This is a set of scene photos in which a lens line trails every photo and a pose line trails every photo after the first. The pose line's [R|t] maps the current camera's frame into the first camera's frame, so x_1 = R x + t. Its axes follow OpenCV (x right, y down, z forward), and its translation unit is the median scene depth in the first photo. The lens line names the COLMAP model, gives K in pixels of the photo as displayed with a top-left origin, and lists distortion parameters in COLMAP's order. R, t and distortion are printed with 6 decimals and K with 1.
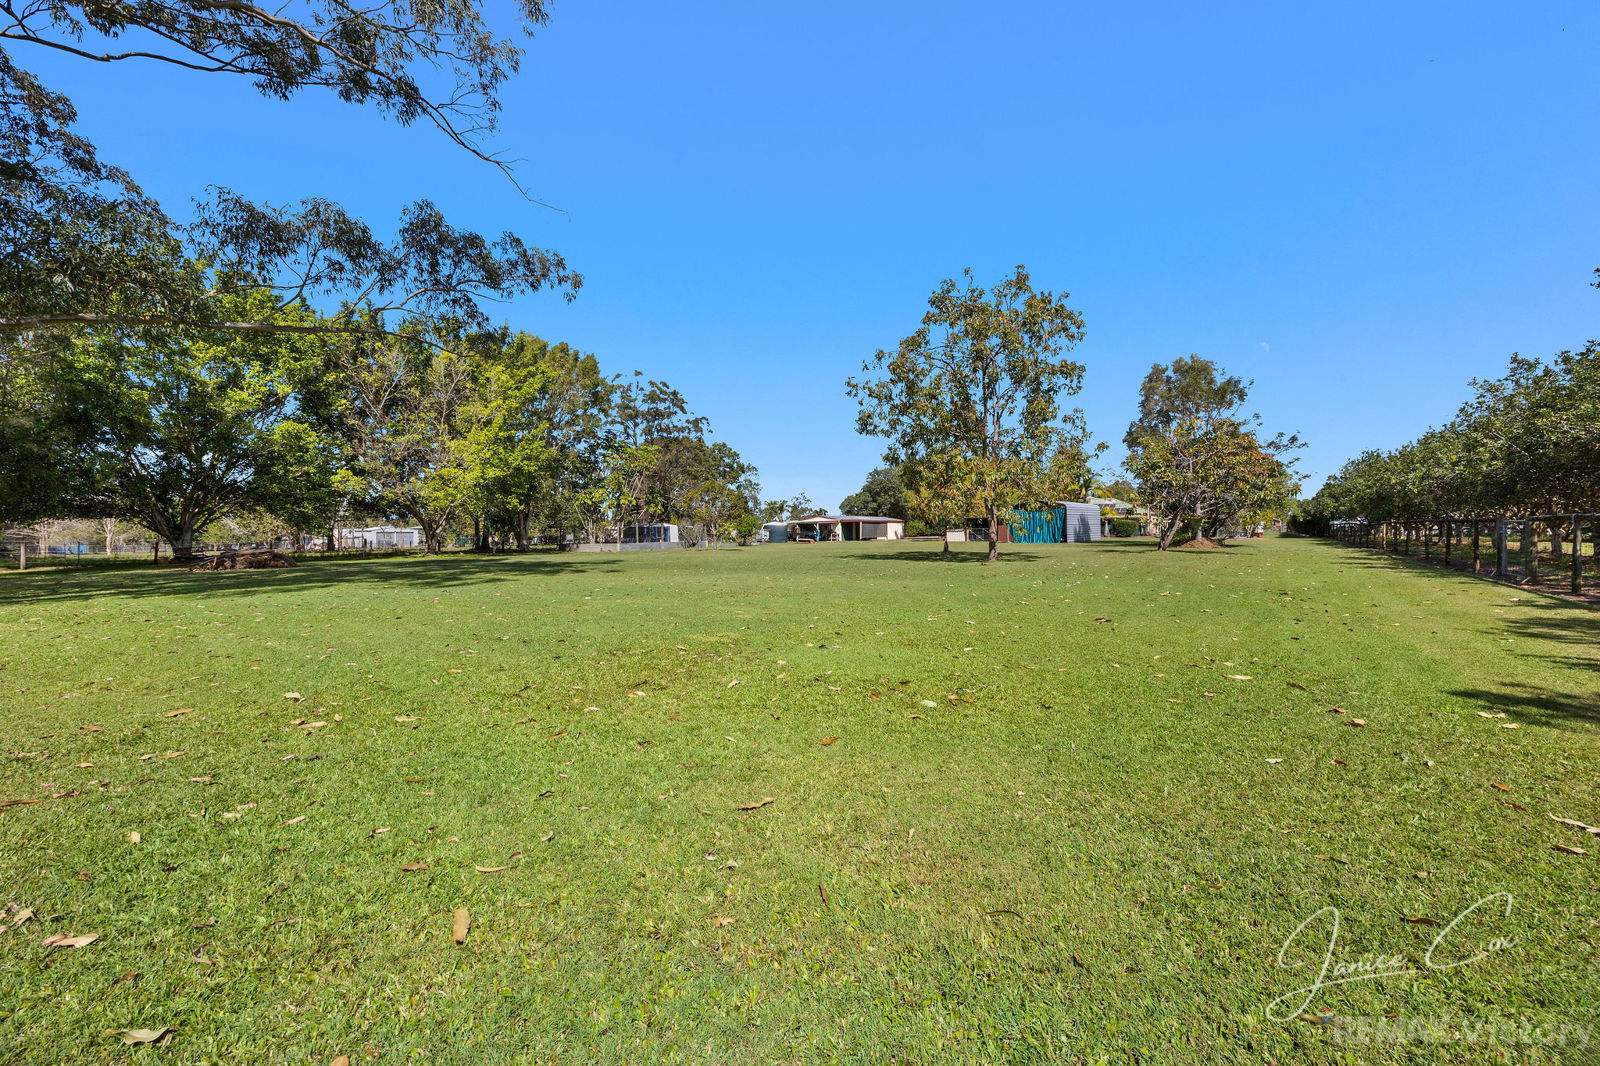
lens RADIAL K [[639.6, 0, 805.2], [0, 639.6, 517.4], [0, 0, 1]] dist [0.002240, 0.000097]
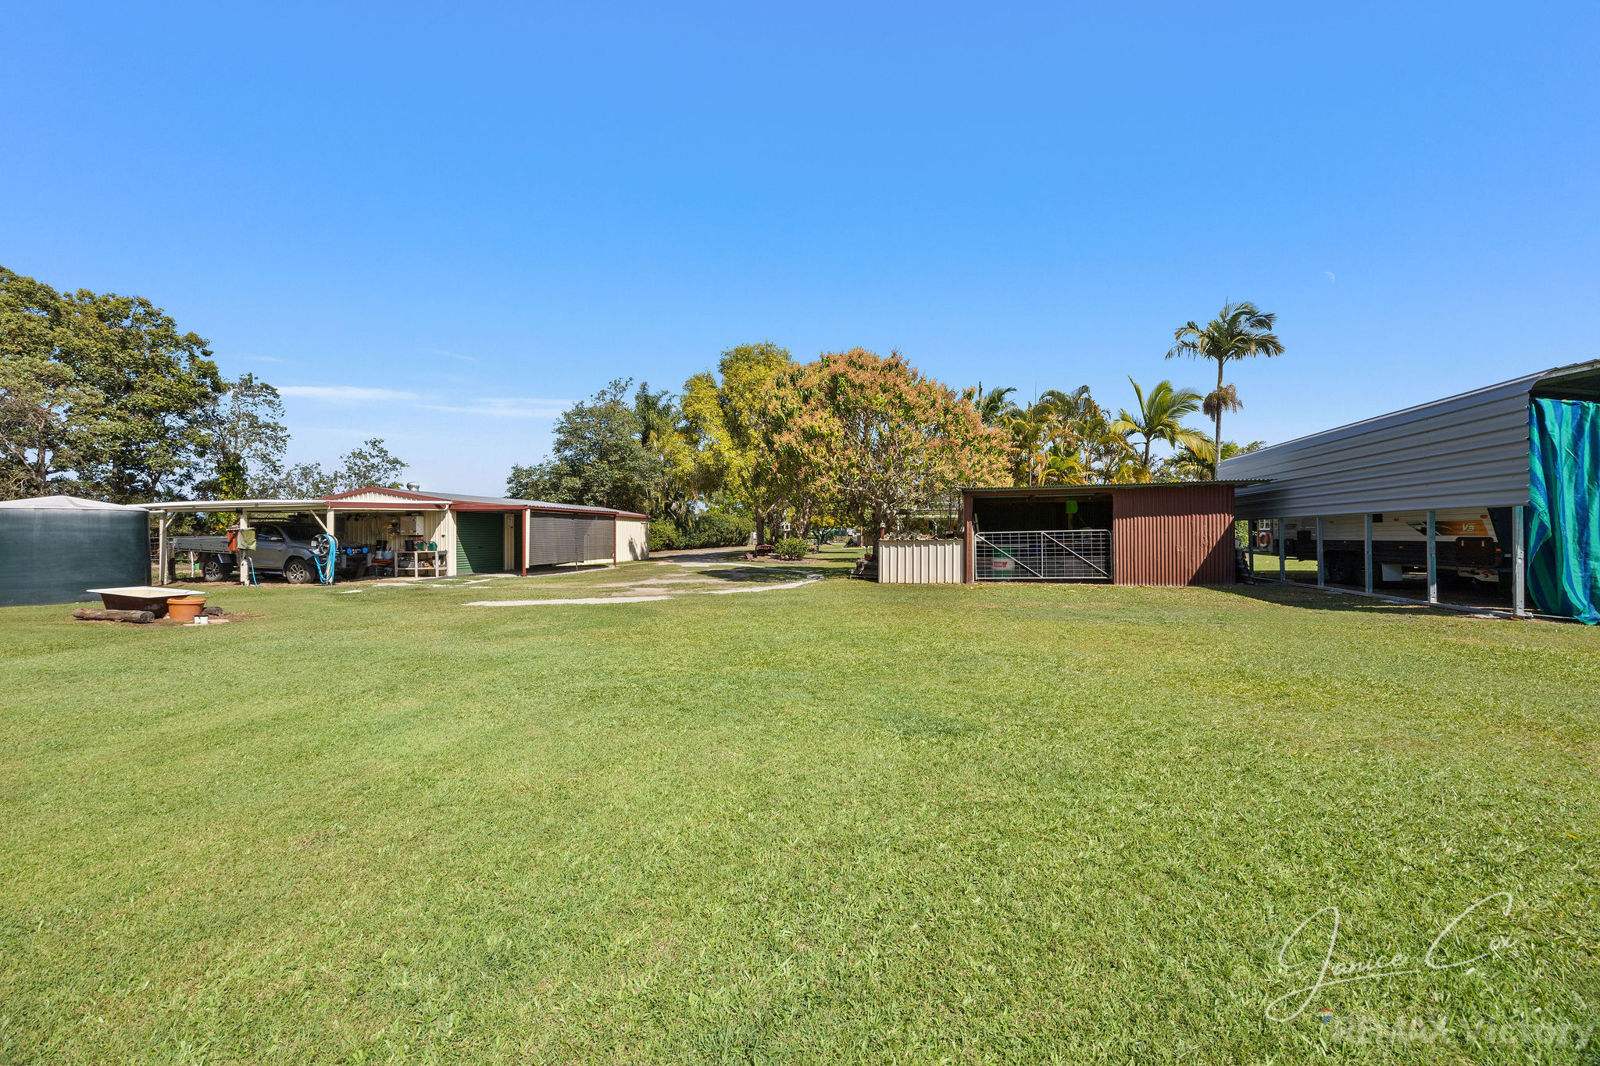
lens RADIAL K [[639.6, 0, 805.2], [0, 639.6, 517.4], [0, 0, 1]] dist [0.002240, 0.000097]
pose [[0.898722, 0.013255, 0.438318, 0.064708], [-0.007481, 0.999861, -0.014899, 0.012247], [-0.438455, 0.010111, 0.898696, 0.603561]]
